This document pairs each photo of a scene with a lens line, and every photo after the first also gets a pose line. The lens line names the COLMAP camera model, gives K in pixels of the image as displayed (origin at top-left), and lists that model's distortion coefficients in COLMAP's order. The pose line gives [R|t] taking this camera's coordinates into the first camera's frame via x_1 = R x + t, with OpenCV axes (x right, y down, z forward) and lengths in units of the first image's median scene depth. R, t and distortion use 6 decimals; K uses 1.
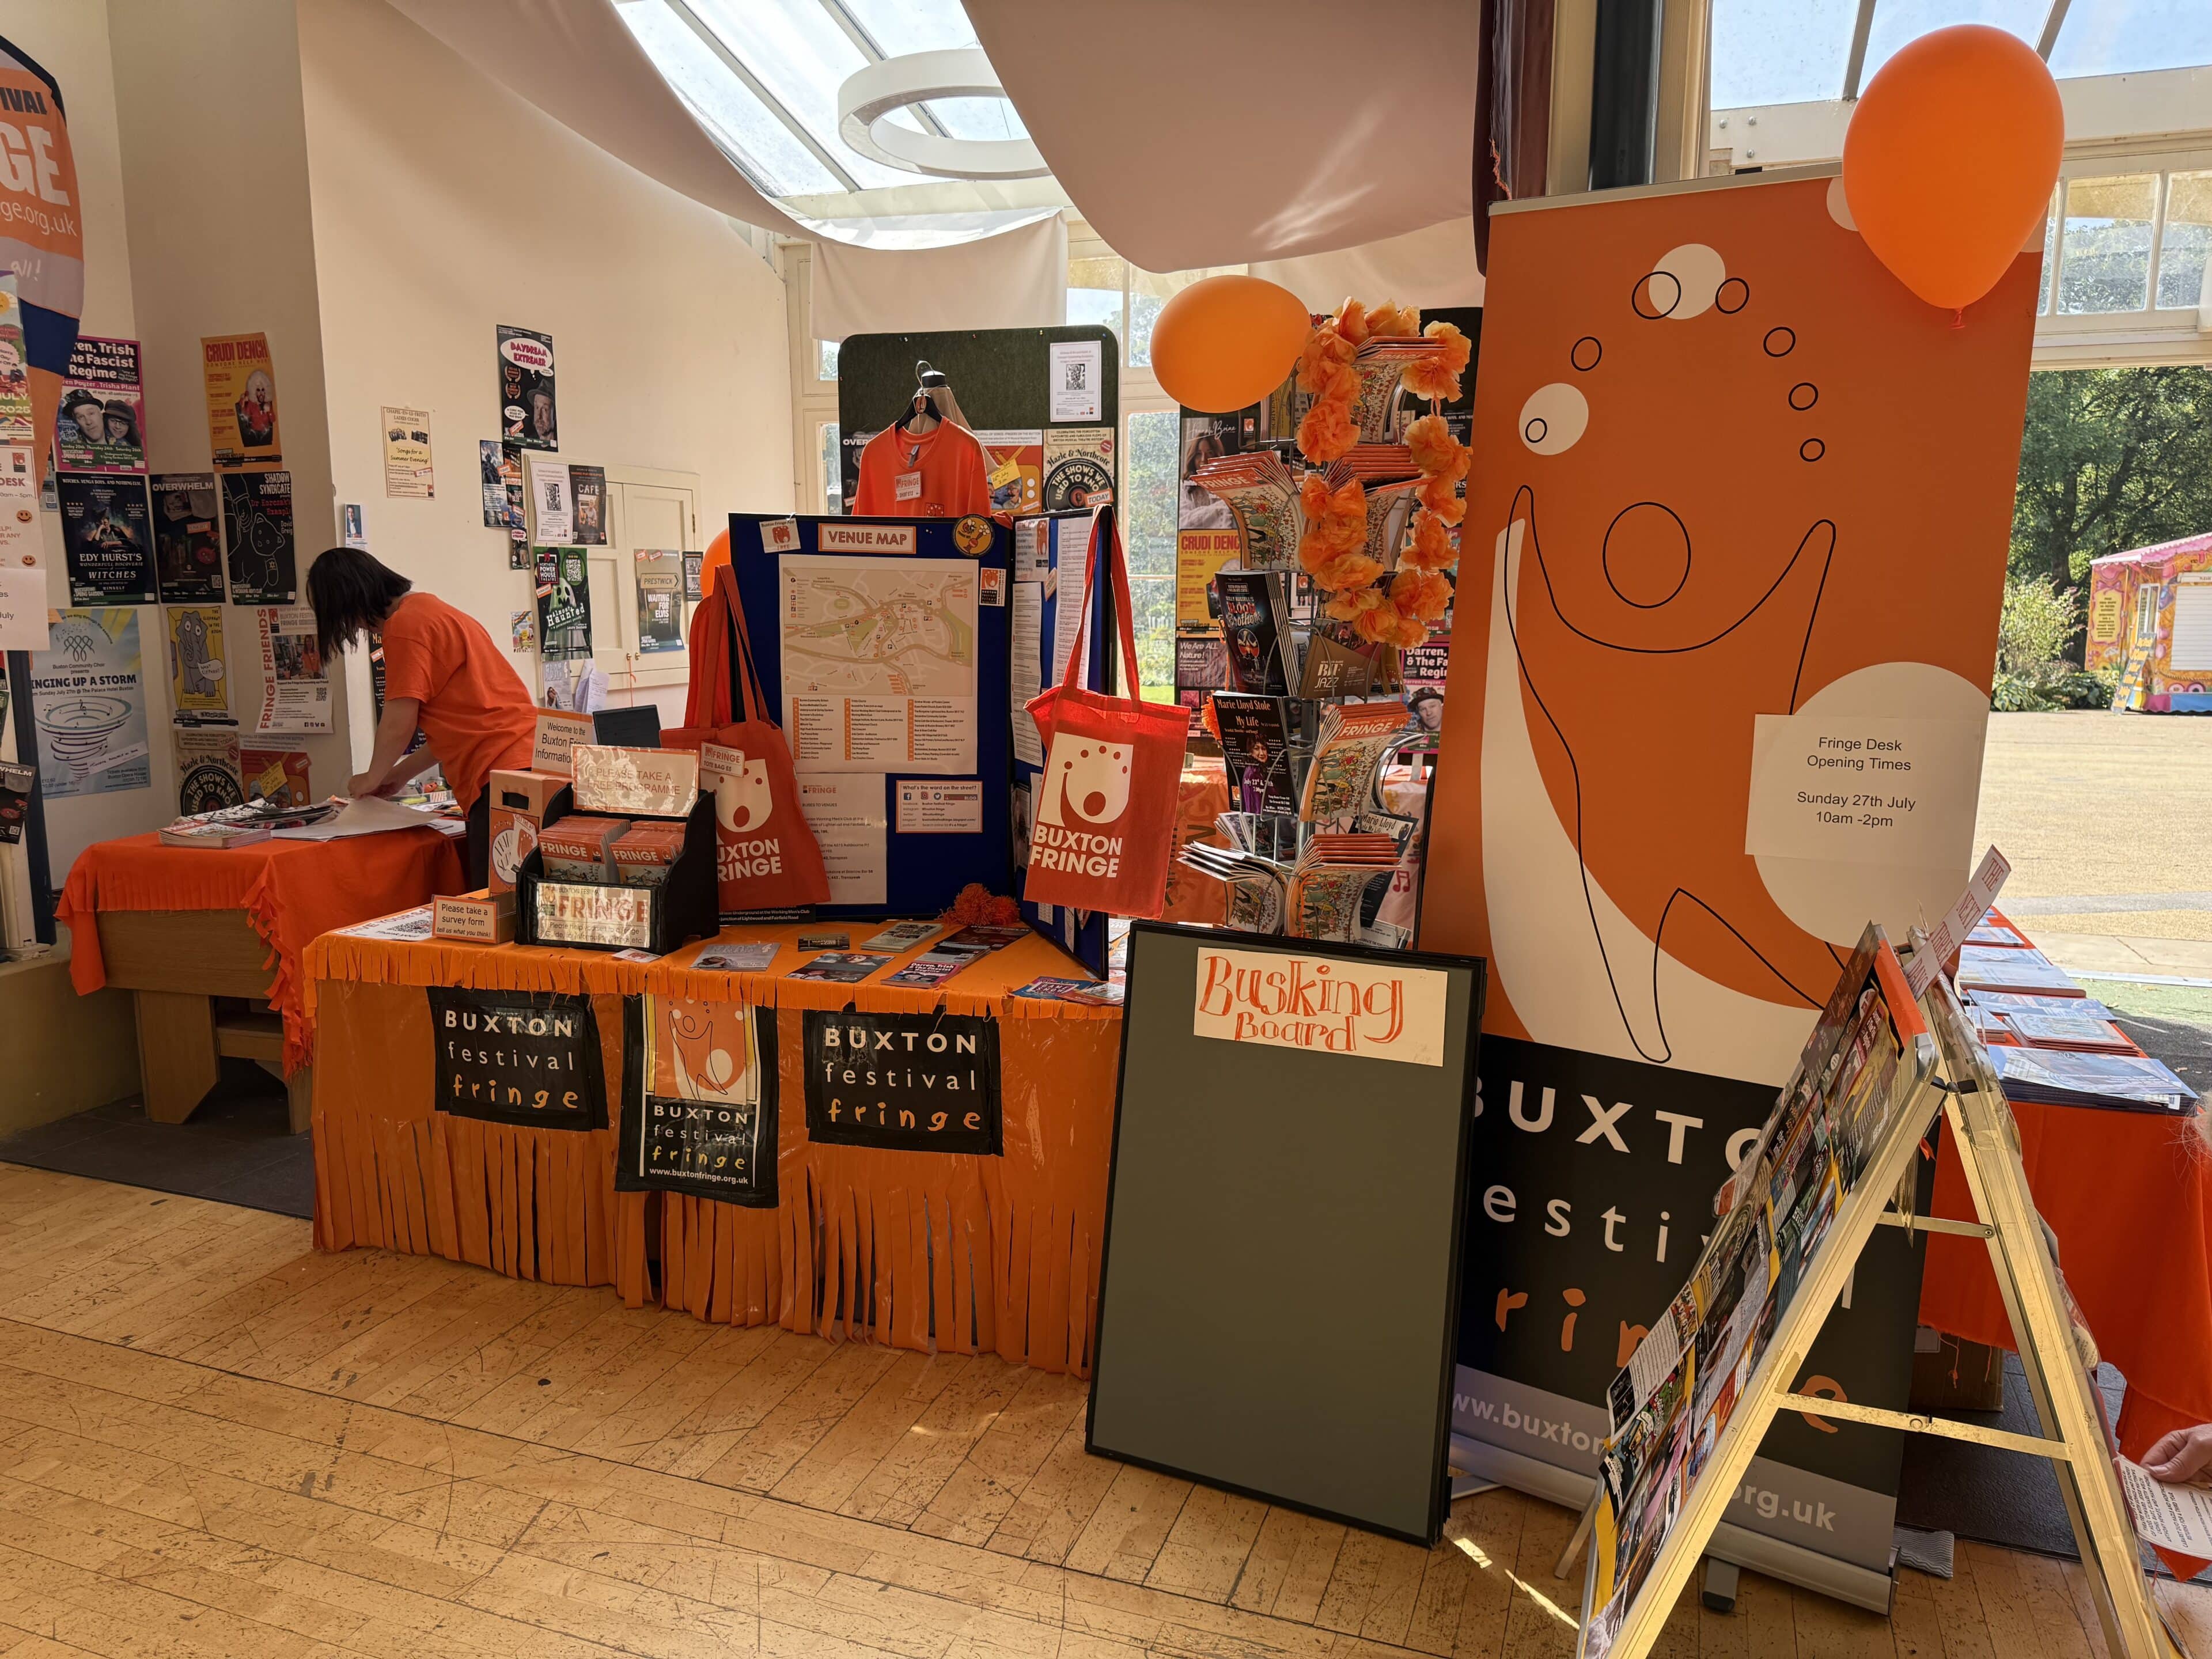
lens RADIAL K [[1564.9, 0, 1103.6], [0, 1564.9, 823.8], [0, 0, 1]] dist [0.094083, -0.006837]
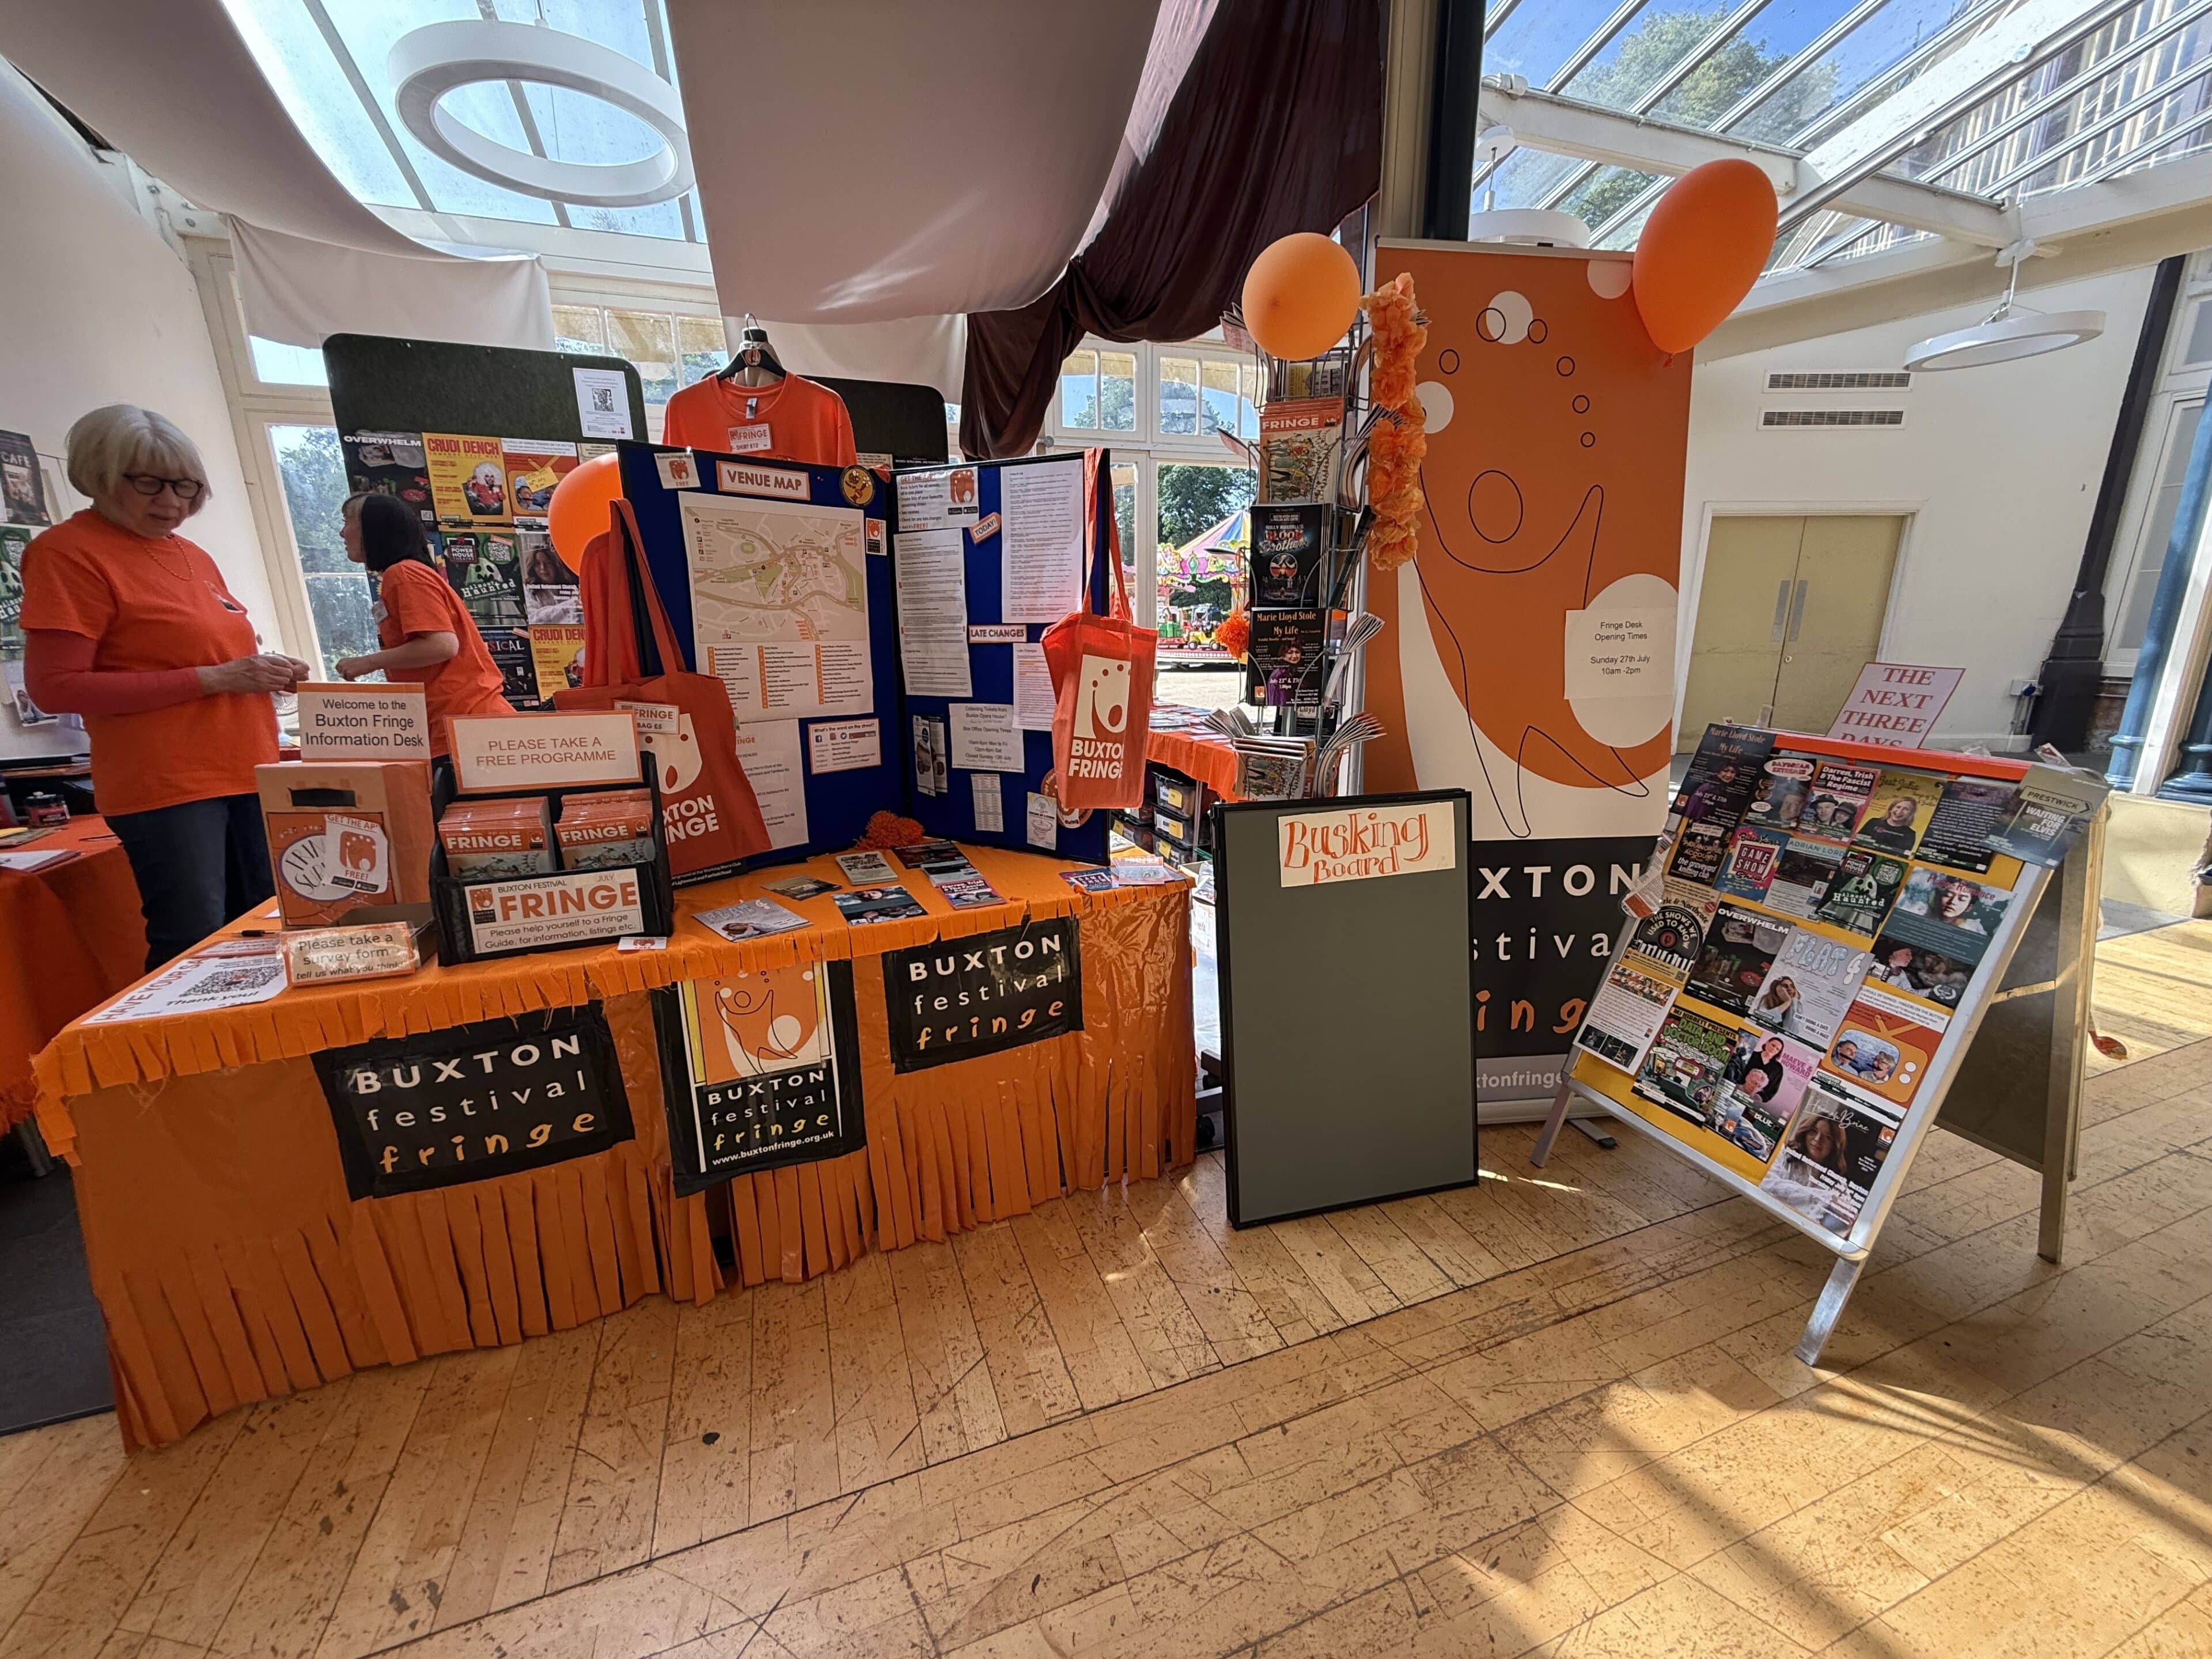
lens RADIAL K [[880.5, 0, 1106.5], [0, 880.5, 828.1], [0, 0, 1]] dist [0.000753, 0.000661]
pose [[0.761080, -0.169019, 0.626251, -0.391146], [0.111601, 0.985179, 0.130261, -0.014984], [-0.638985, -0.029249, 0.768663, 0.452138]]
